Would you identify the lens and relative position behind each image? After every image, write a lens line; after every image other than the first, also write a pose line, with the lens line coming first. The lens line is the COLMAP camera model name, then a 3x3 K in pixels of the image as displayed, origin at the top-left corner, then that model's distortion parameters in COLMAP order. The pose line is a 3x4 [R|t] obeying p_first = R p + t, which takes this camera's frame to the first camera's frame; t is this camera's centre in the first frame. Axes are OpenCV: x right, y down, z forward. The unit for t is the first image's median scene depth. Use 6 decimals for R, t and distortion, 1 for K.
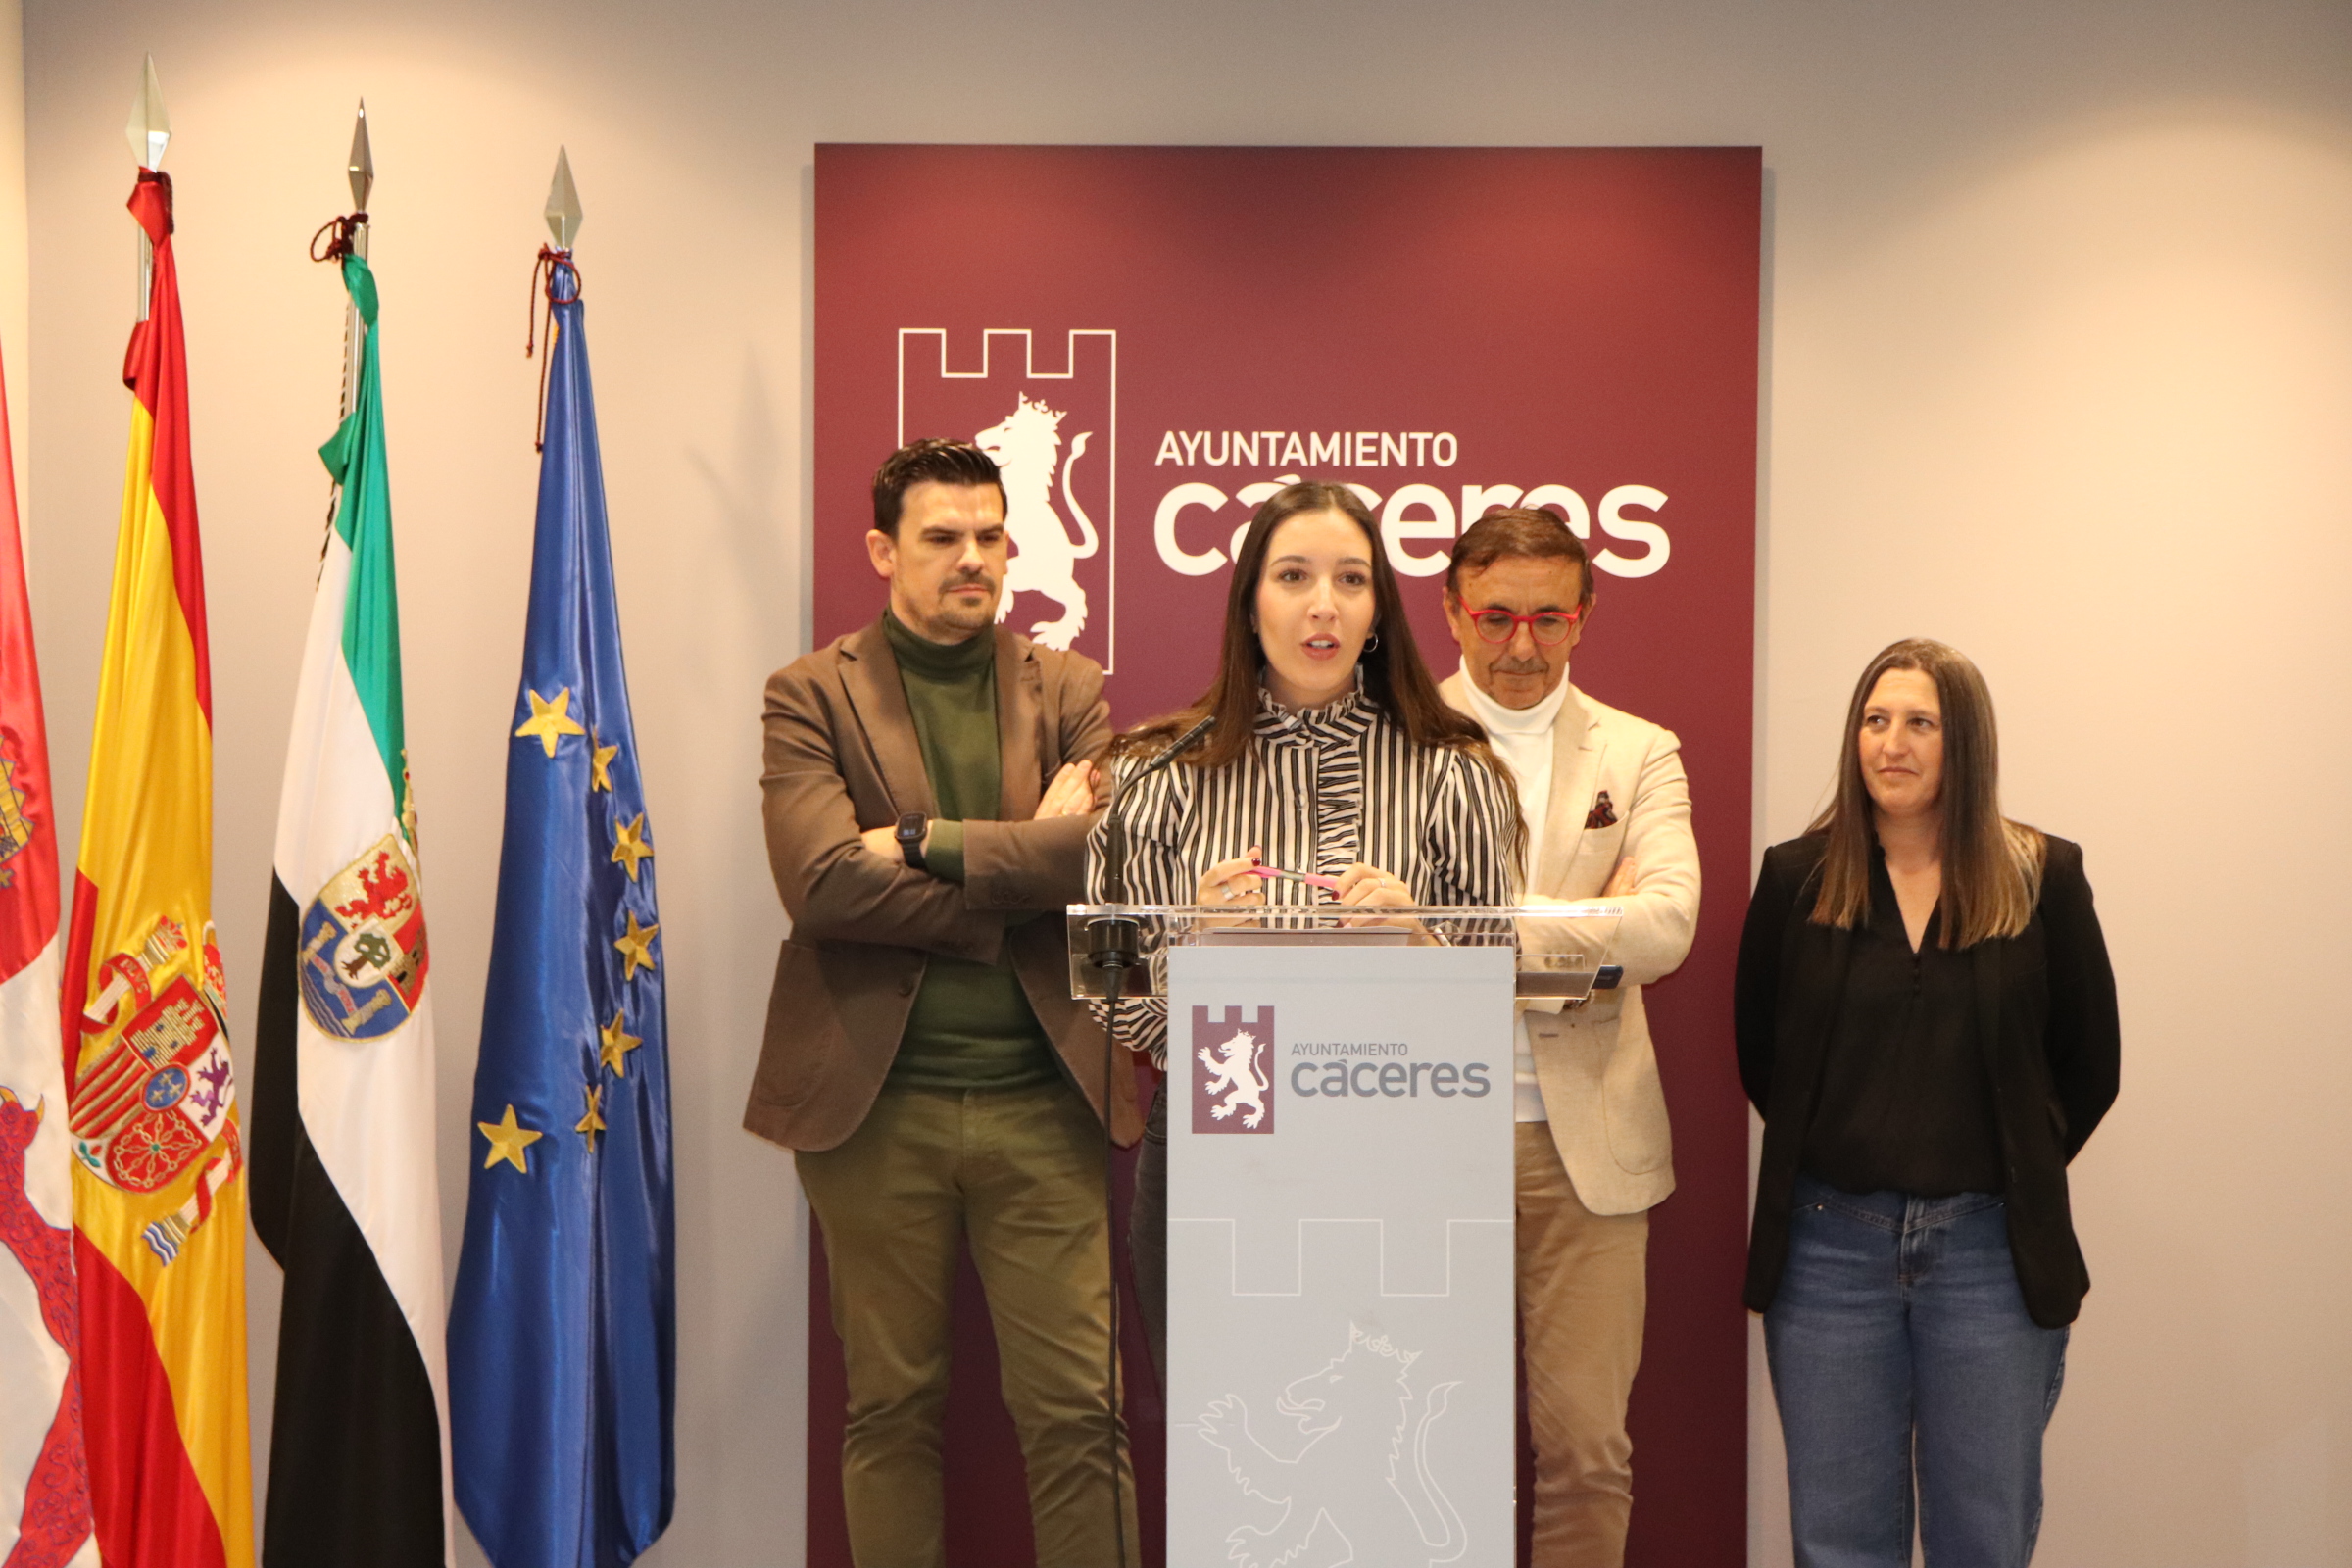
lens RADIAL K [[4452.4, 0, 1167.0], [0, 4452.4, 854.5], [0, 0, 1]] dist [0.243964, 0.411274]
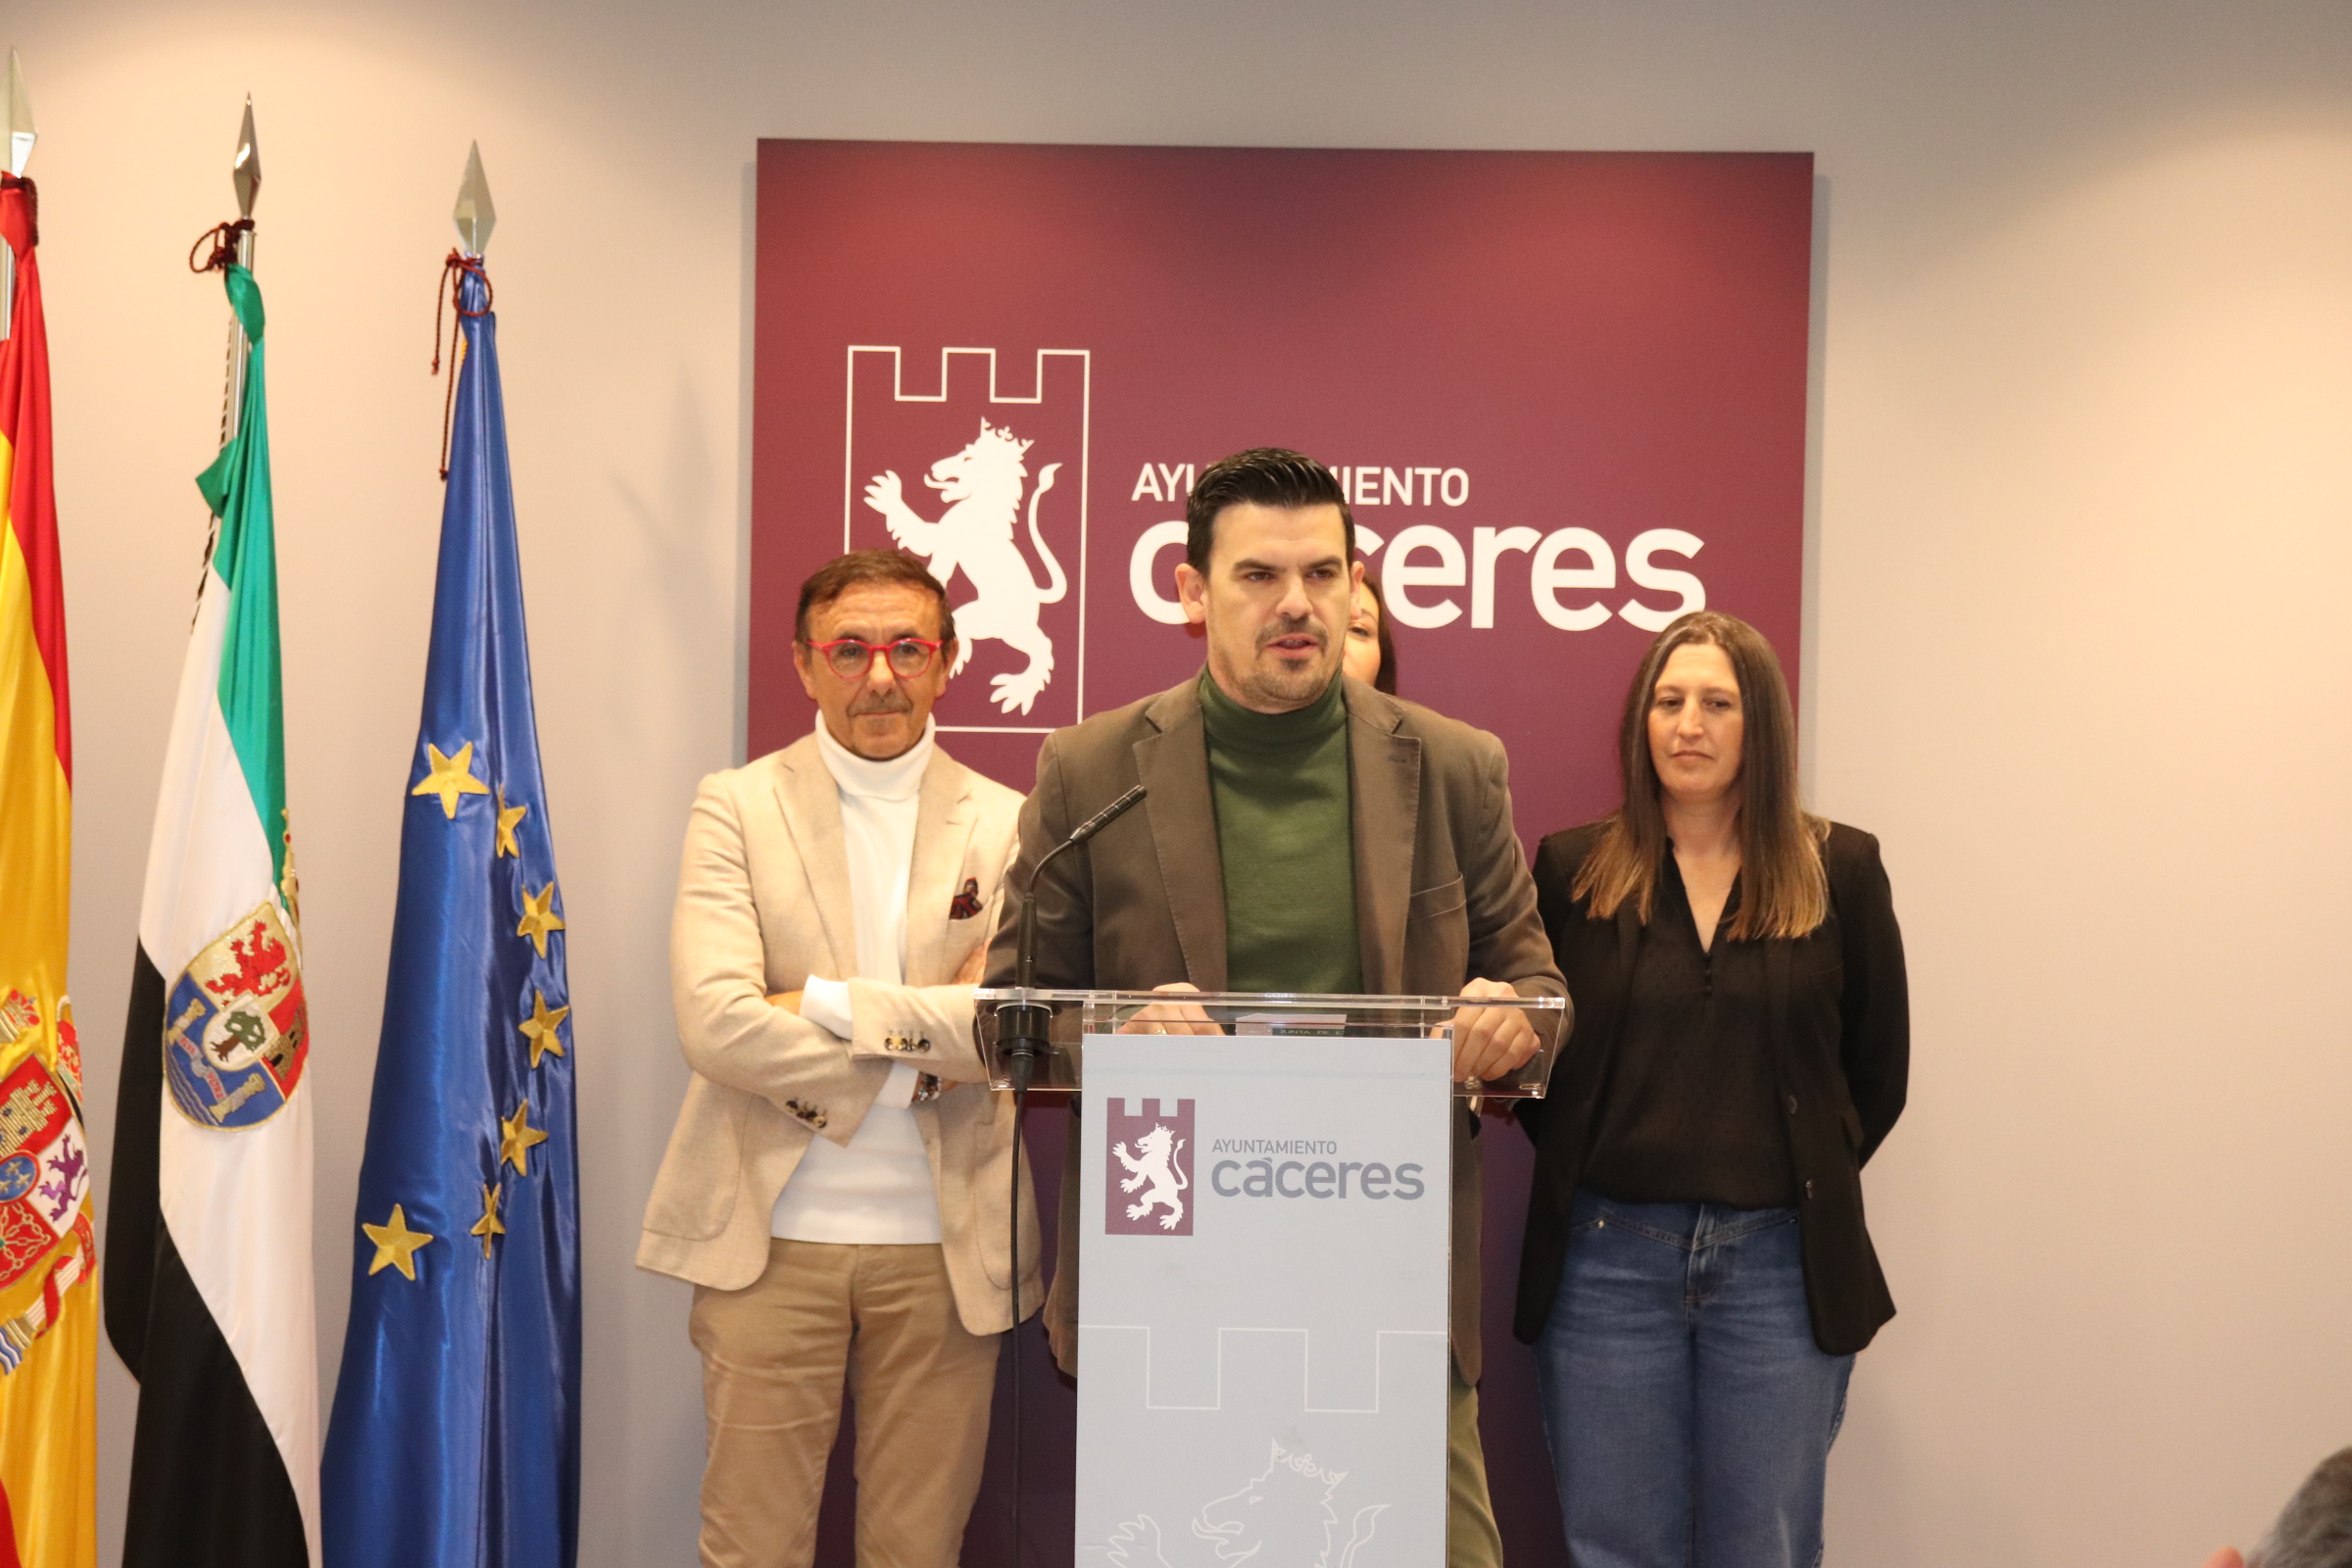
lens RADIAL K [[5726.3, 0, 1167.1], [0, 5726.3, 842.3], [0, 0, 1]] dist [0.454128, 1.127018]
pose [[0.999541, 0.012764, -0.027474, 0.038691], [-0.013180, 0.999801, -0.015001, -0.001430], [0.027277, 0.015356, 0.999510, -0.158588]]
